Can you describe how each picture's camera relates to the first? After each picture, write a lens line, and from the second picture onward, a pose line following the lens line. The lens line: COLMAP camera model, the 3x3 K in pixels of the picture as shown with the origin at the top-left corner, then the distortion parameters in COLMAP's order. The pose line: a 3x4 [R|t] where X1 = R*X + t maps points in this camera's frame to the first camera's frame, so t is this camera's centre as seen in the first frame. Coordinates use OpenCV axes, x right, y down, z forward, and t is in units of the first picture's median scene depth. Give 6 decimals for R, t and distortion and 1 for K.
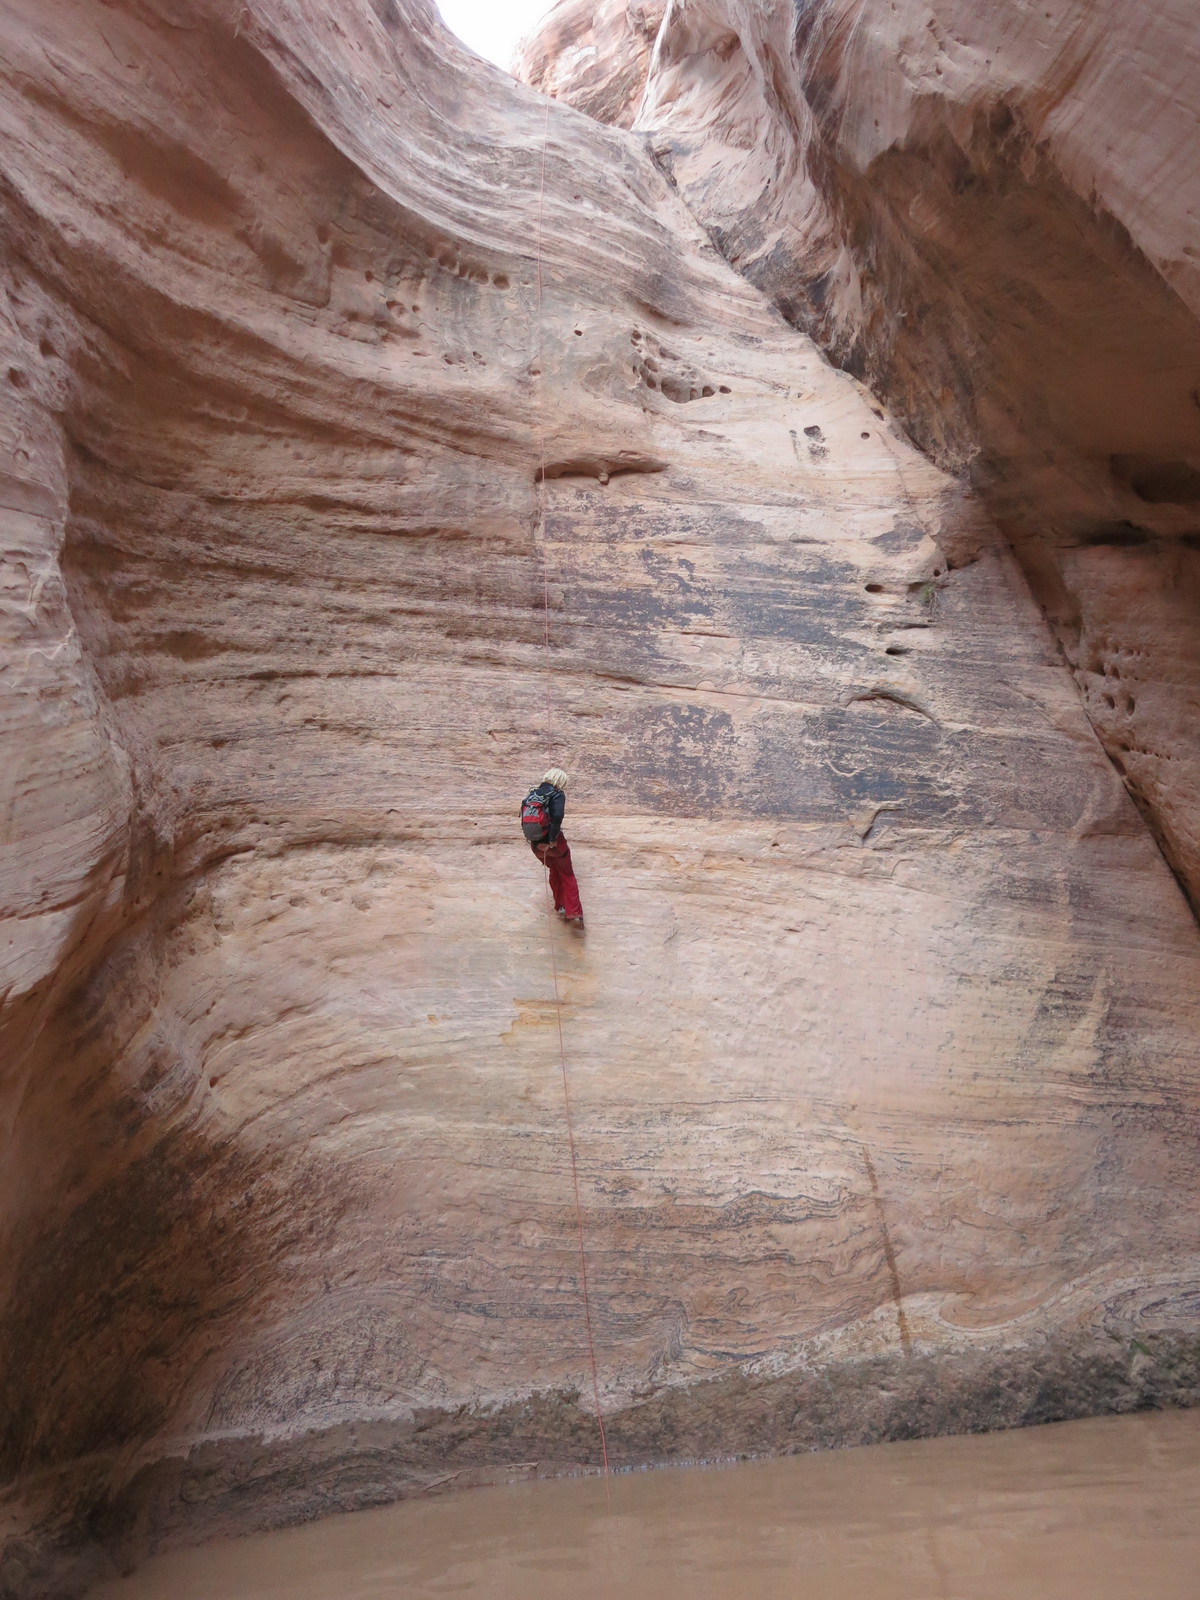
lens RADIAL K [[1160.0, 0, 600.0], [0, 1160.0, 800.0], [0, 0, 1]] dist [-0.063827, 0.022945]
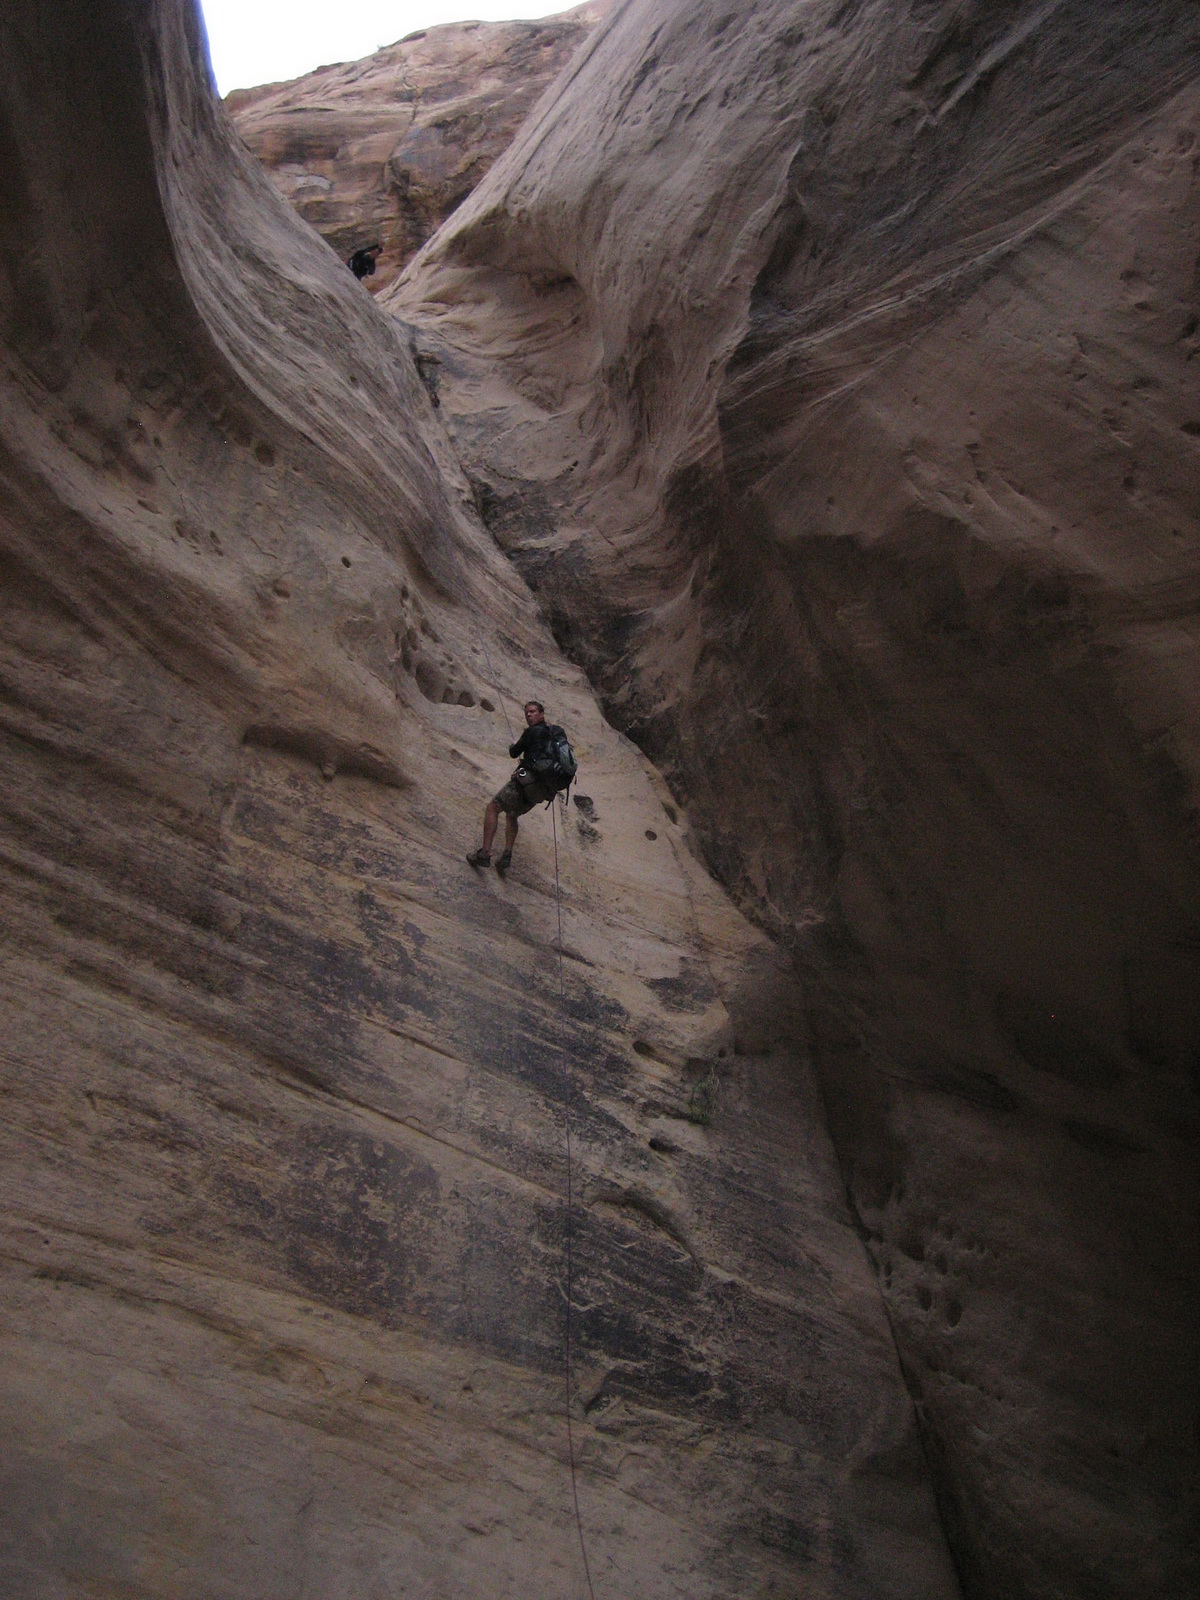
lens RADIAL K [[1660.8, 0, 601.2], [0, 1660.8, 777.7], [0, 0, 1]] dist [-0.142268, 0.163400]
pose [[0.866747, 0.356900, 0.348384, -0.213091], [-0.252915, 0.916567, -0.309742, -0.010900], [-0.429864, 0.180356, 0.884697, 0.061948]]
